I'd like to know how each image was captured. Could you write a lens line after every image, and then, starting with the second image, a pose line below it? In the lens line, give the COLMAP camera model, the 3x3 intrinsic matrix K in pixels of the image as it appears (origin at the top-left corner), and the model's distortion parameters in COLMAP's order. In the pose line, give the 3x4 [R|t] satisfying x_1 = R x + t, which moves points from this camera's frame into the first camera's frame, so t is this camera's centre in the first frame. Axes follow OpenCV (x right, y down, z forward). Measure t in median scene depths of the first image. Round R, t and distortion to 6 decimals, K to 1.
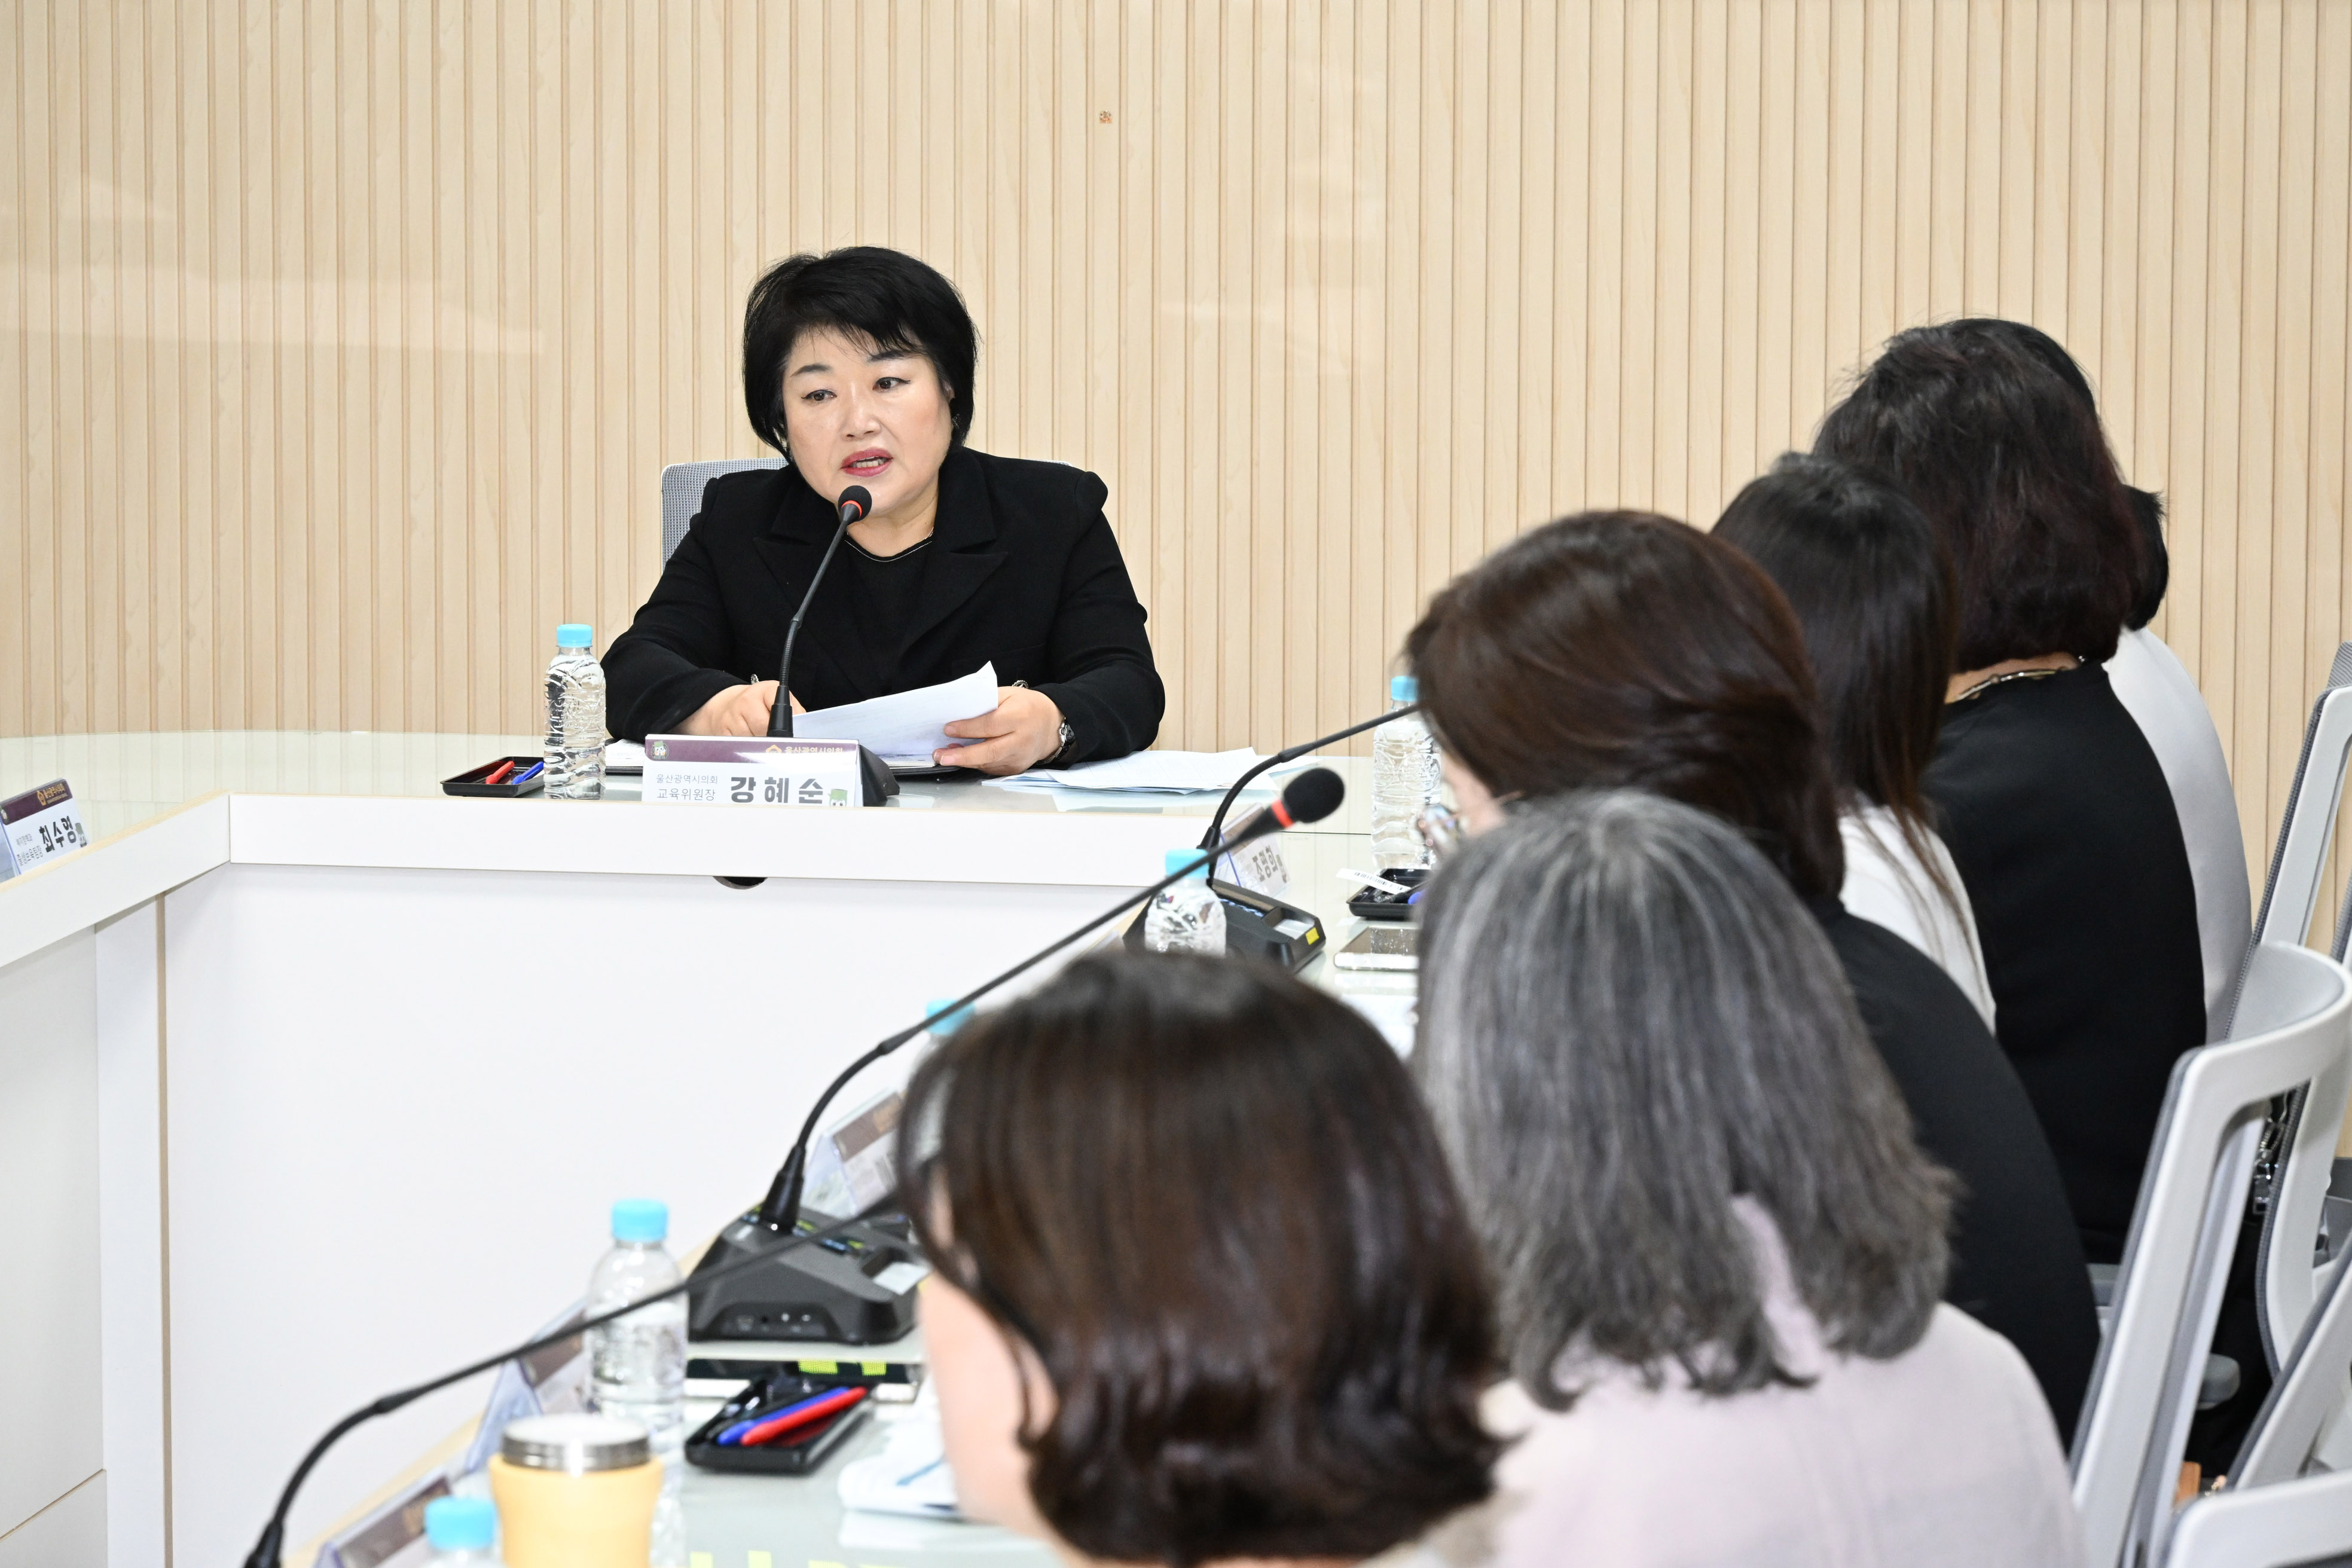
lens RADIAL K [[8398.1, 0, 1177.6], [0, 8398.1, 781.5], [0, 0, 1]] dist [0.085540, 0.715798]
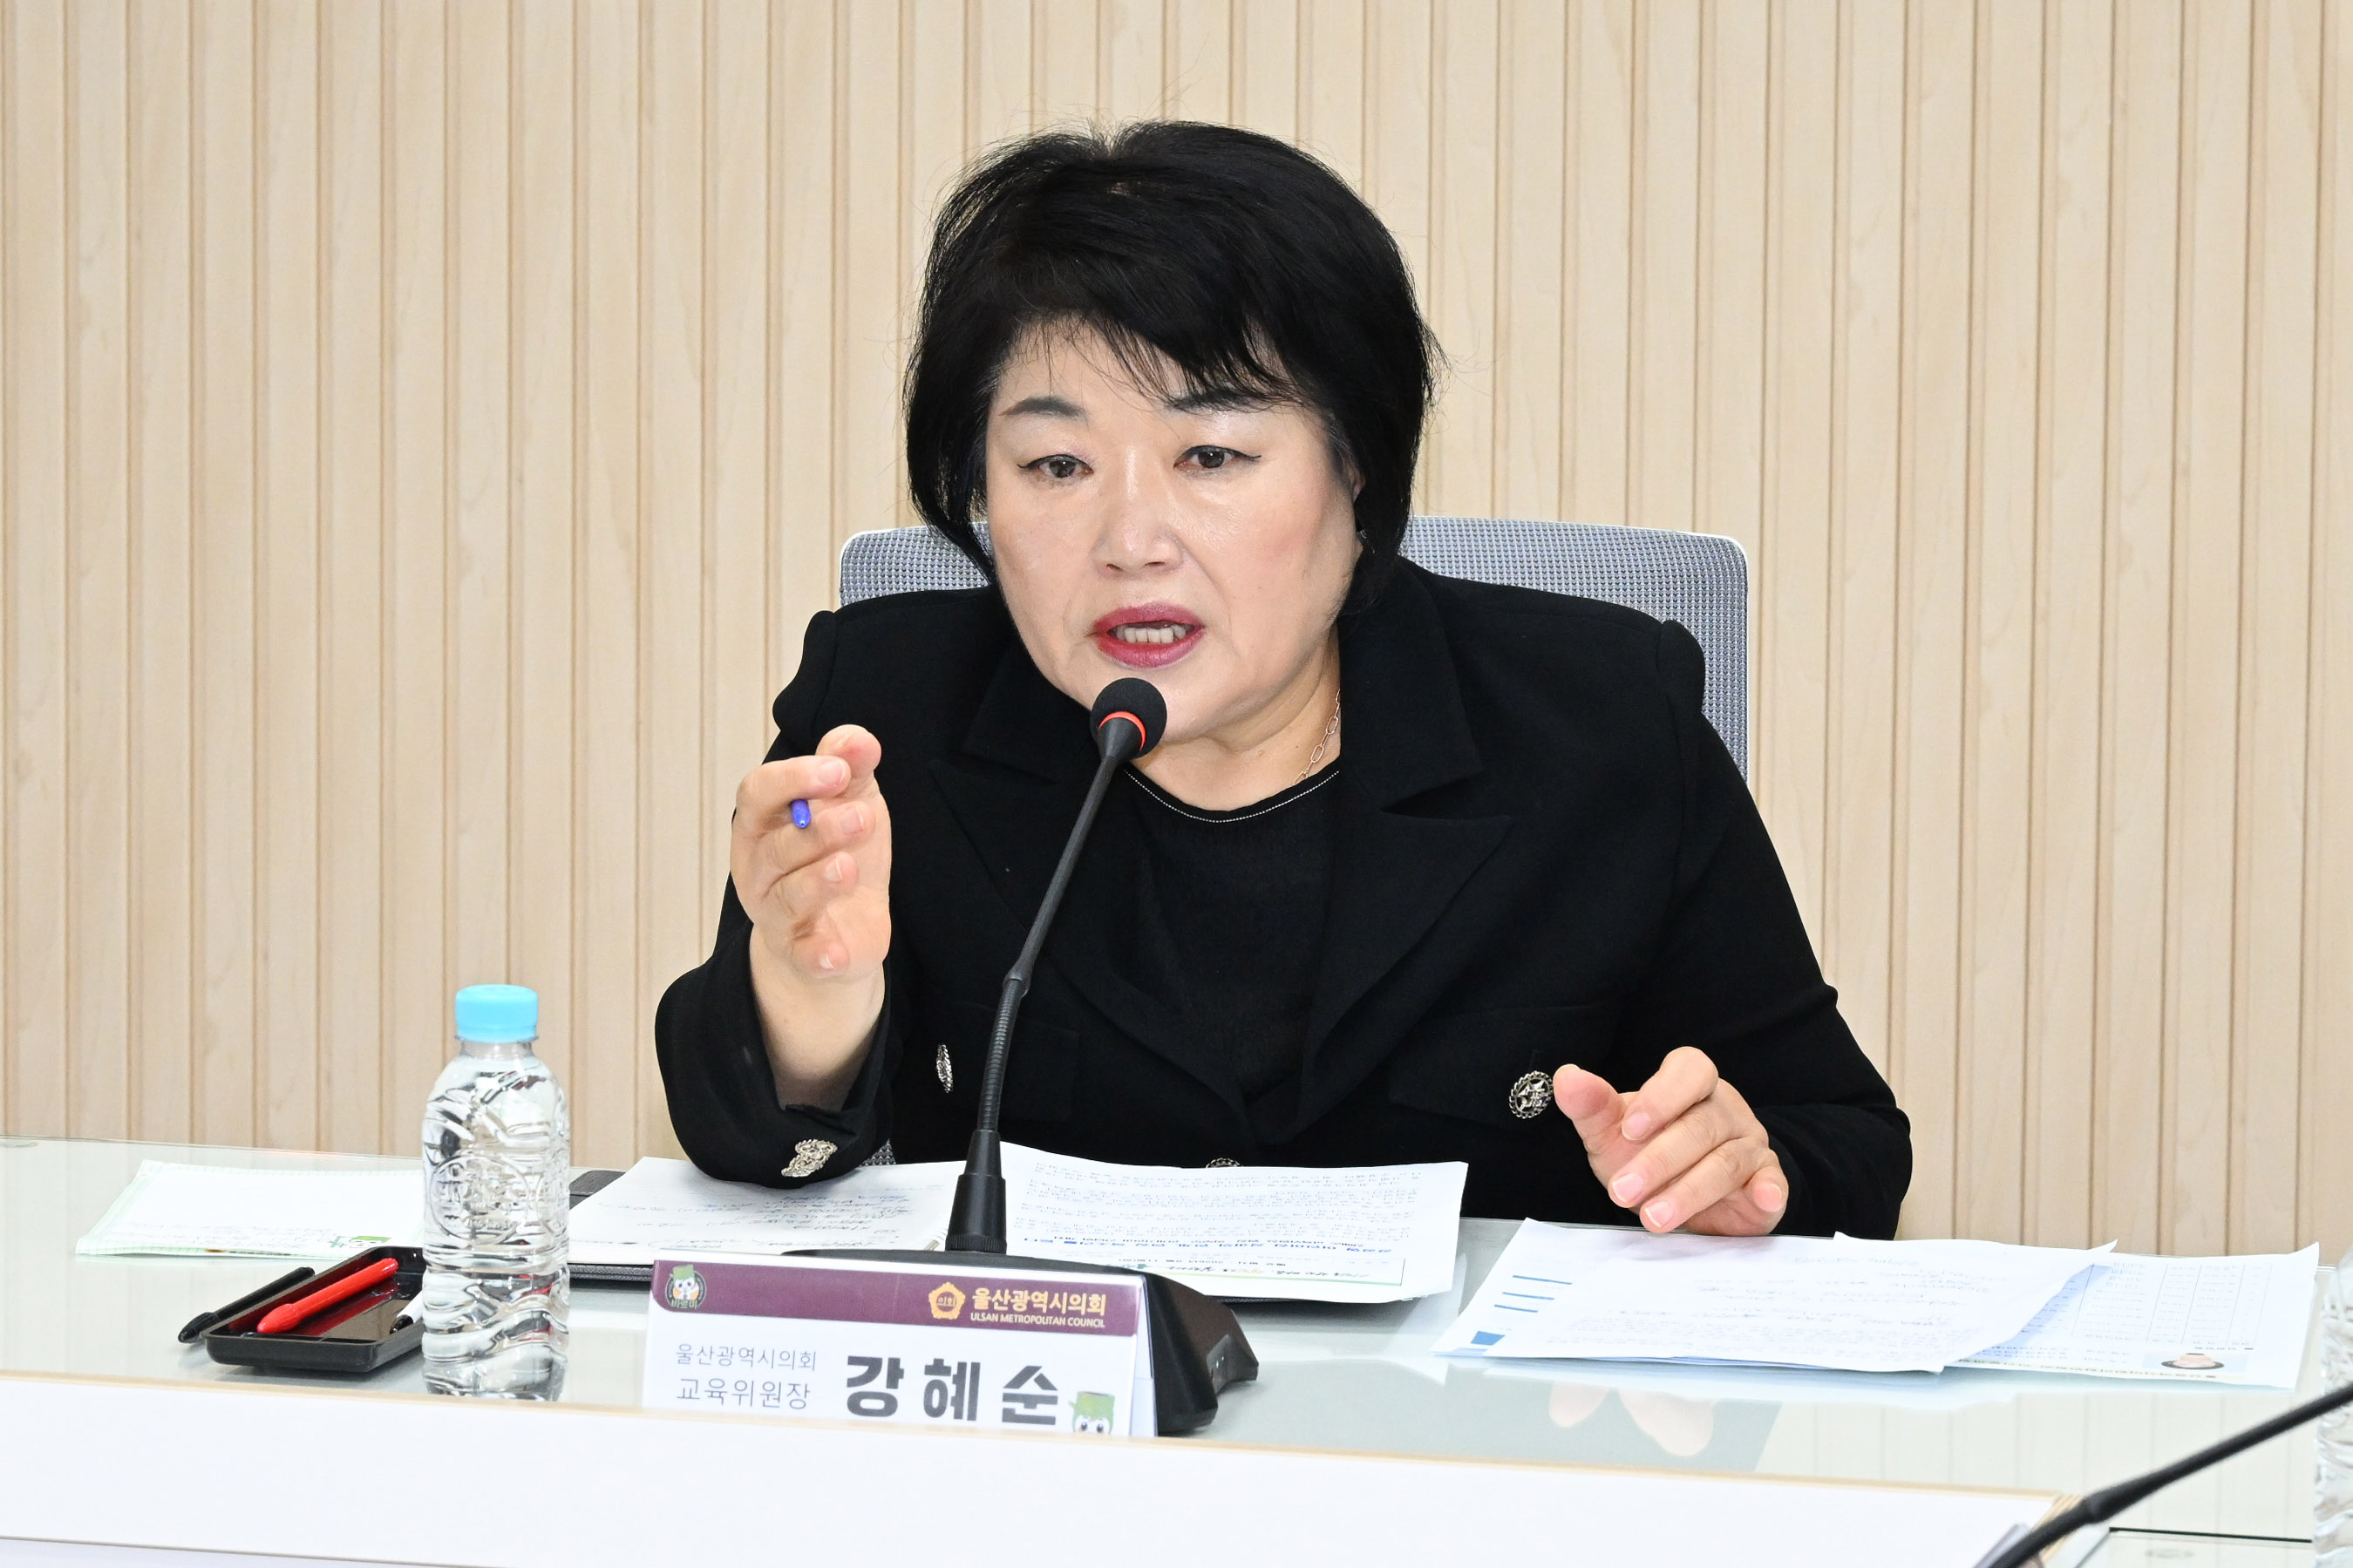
lens RADIAL K [[8401.2, 0, 1178.1], [0, 8401.2, 781.5], [0, 0, 1]] dist [0.085540, 0.715798]
pose [[0.989681, 0.025654, -0.140971, 0.023299], [-0.015275, 0.997125, 0.074219, -0.061856], [0.142469, -0.071300, 0.987228, 0.580675]]
